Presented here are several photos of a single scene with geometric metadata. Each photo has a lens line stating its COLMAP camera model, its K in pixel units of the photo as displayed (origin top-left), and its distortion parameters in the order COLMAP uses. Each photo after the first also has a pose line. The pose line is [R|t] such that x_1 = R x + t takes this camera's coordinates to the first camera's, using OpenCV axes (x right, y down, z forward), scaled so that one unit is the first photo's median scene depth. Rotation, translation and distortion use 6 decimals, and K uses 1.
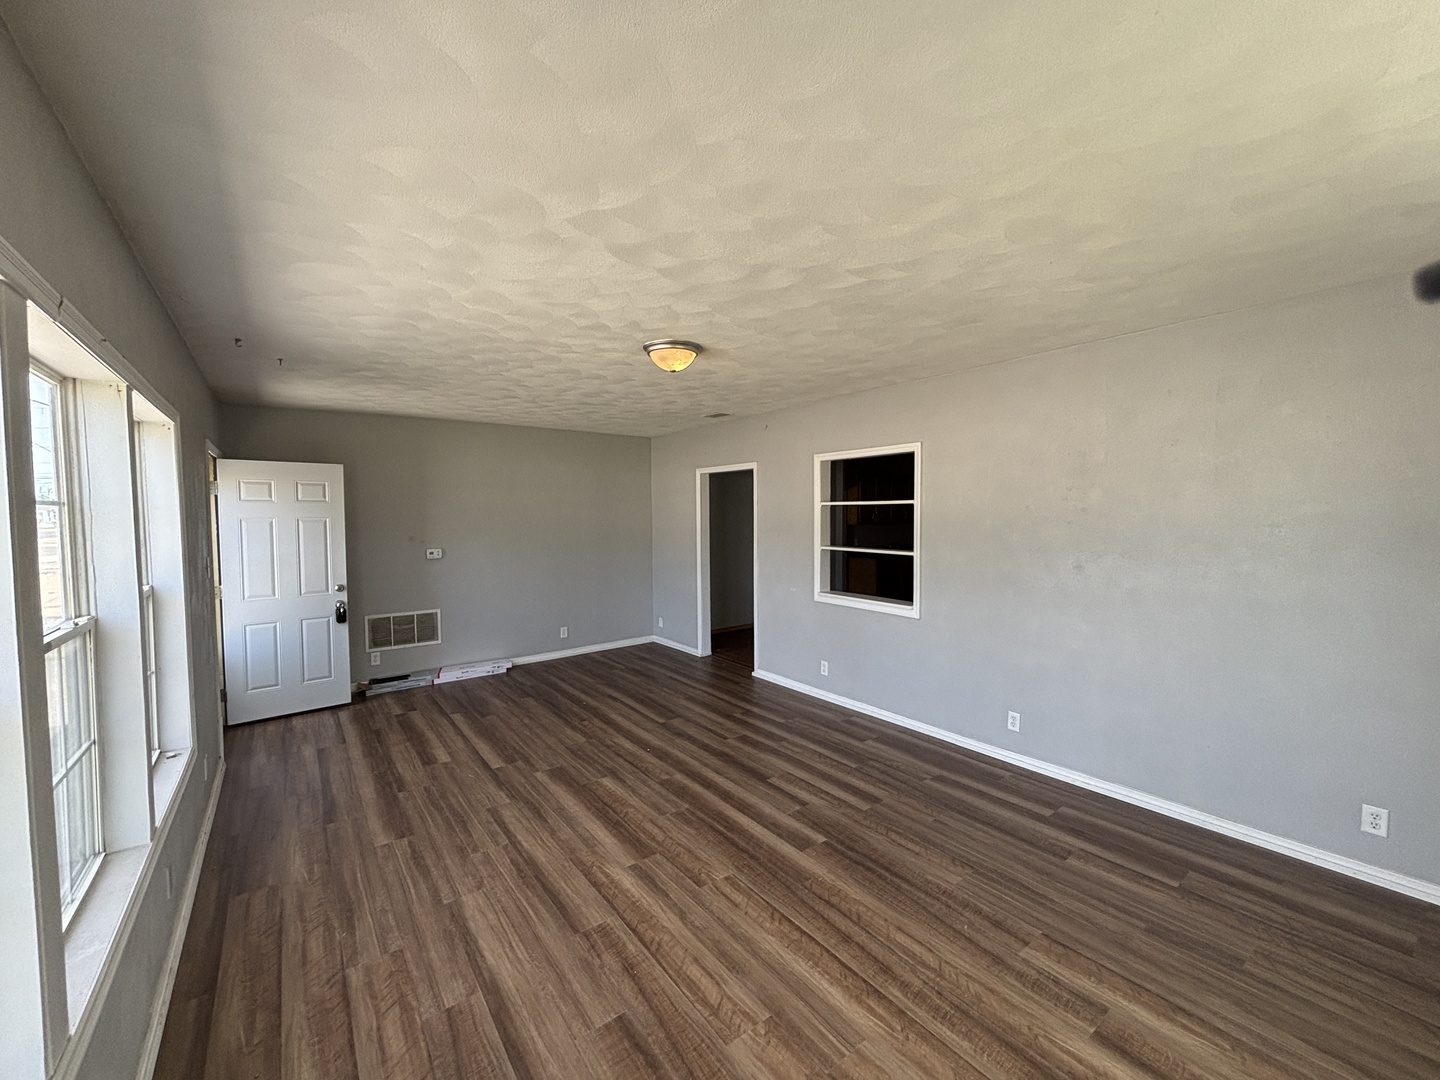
lens RADIAL K [[583.4, 0, 715.7], [0, 583.4, 534.8], [0, 0, 1]] dist [0.002851, -0.001552]
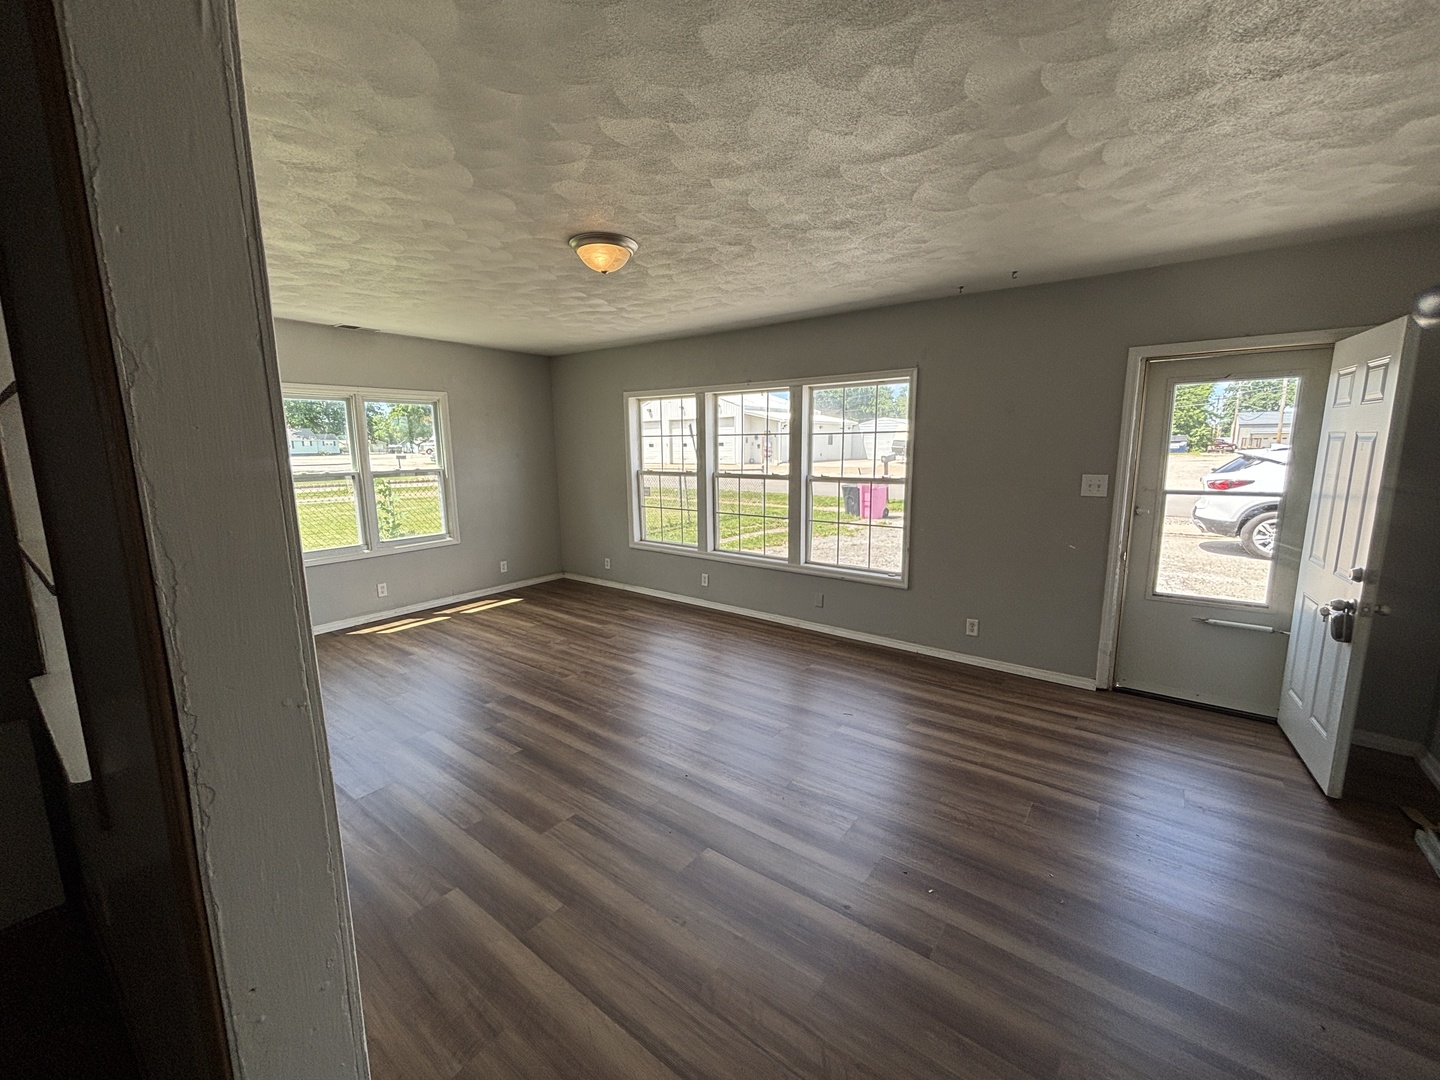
lens RADIAL K [[583.4, 0, 722.1], [0, 583.4, 537.3], [0, 0, 1]] dist [0.002851, -0.001552]
pose [[-0.958112, 0.061389, -0.279738, 0.025395], [0.003715, 0.979339, 0.202192, -0.060942], [0.286371, 0.192683, -0.938544, 1.765344]]
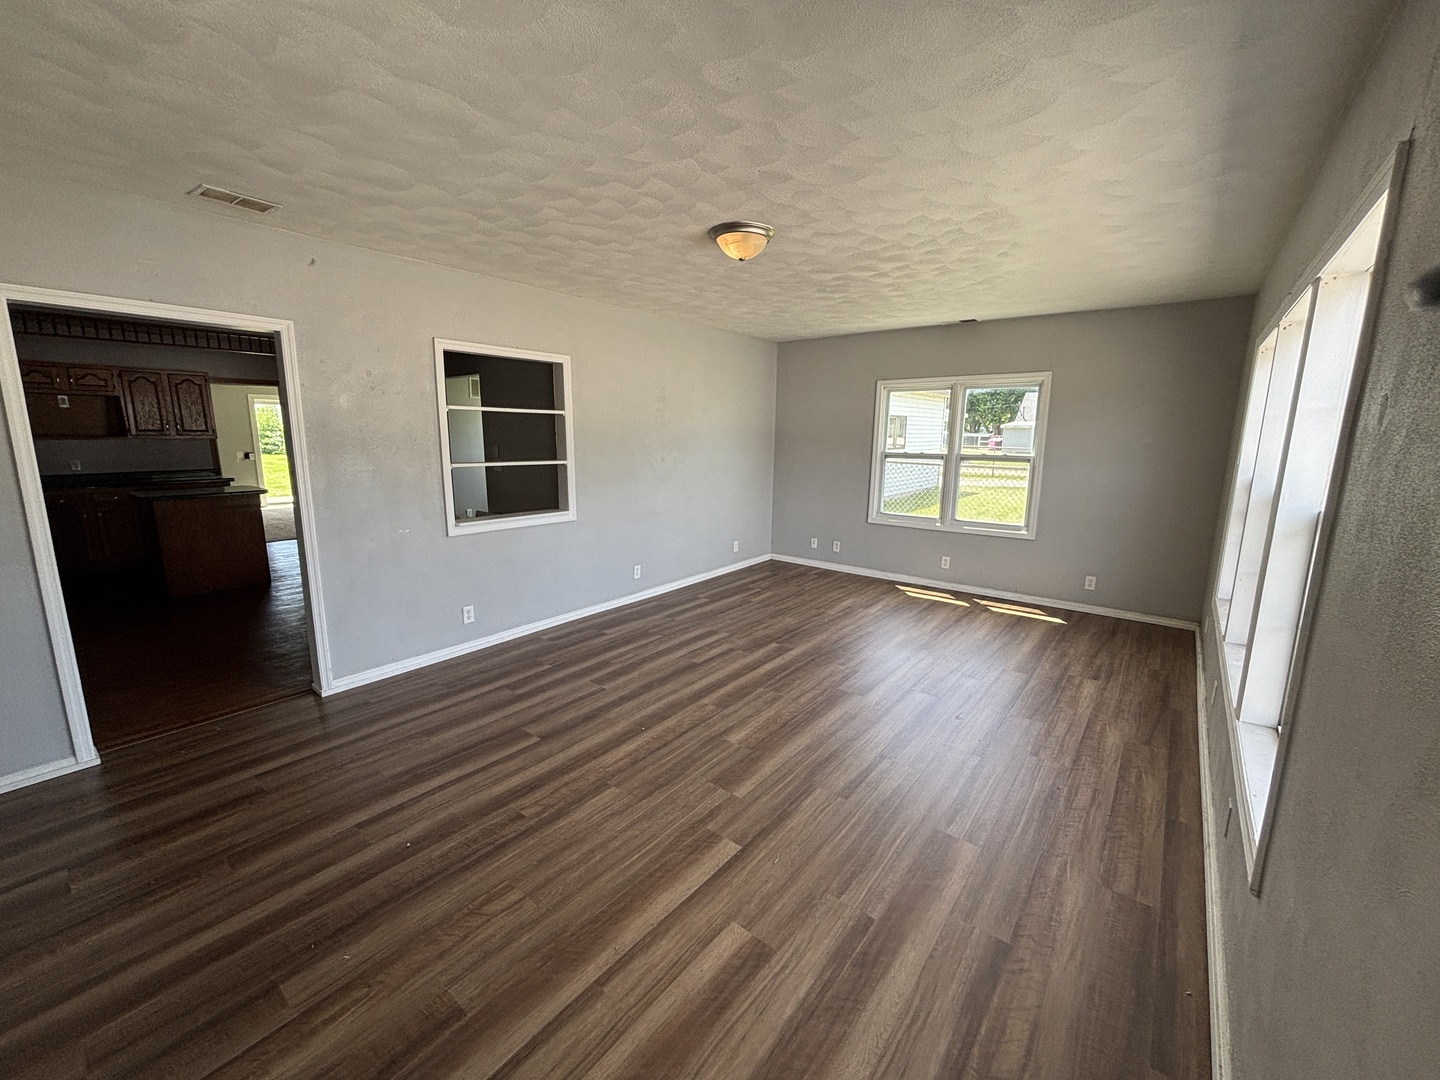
lens RADIAL K [[583.4, 0, 719.0], [0, 583.4, 539.6], [0, 0, 1]] dist [0.002851, -0.001552]
pose [[-0.262228, -0.170381, 0.949846, -0.909115], [0.033843, 0.982061, 0.185502, -0.019563], [-0.964412, 0.080789, -0.251757, 1.174523]]
